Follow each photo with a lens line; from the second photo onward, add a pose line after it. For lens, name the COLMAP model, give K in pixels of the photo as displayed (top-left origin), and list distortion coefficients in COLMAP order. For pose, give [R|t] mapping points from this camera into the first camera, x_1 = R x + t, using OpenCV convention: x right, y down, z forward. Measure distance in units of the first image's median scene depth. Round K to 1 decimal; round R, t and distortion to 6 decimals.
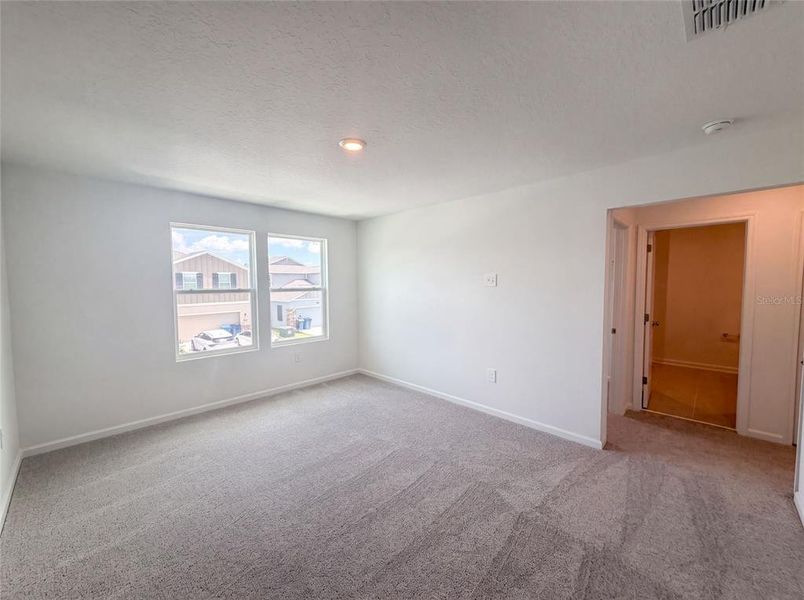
lens RADIAL K [[317.8, 0, 408.9], [0, 317.8, 301.5], [0, 0, 1]] dist [0.001310, 0.000368]
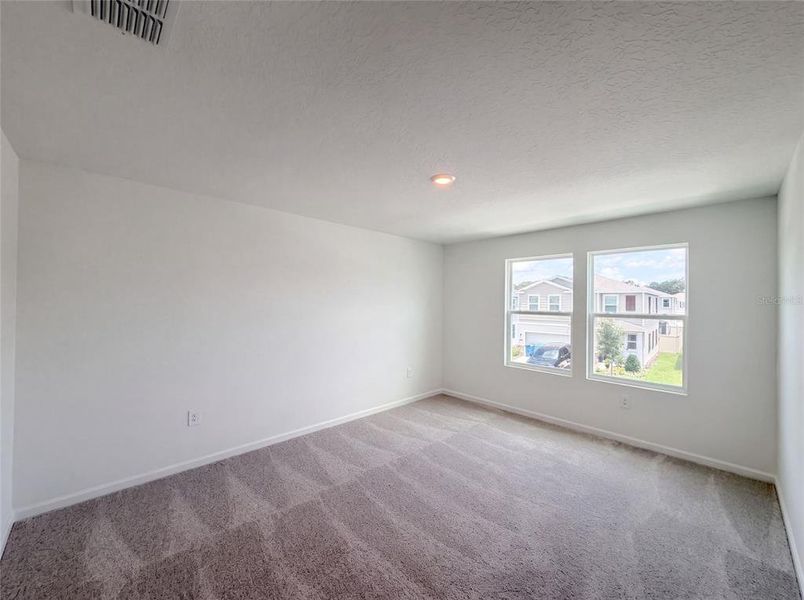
lens RADIAL K [[317.8, 0, 385.6], [0, 317.8, 301.7], [0, 0, 1]] dist [0.001310, 0.000368]
pose [[-0.015699, 0.009154, -0.999835, 0.503371], [-0.080377, 0.996710, 0.010388, -0.038352], [0.996641, 0.080527, -0.014912, 0.463847]]
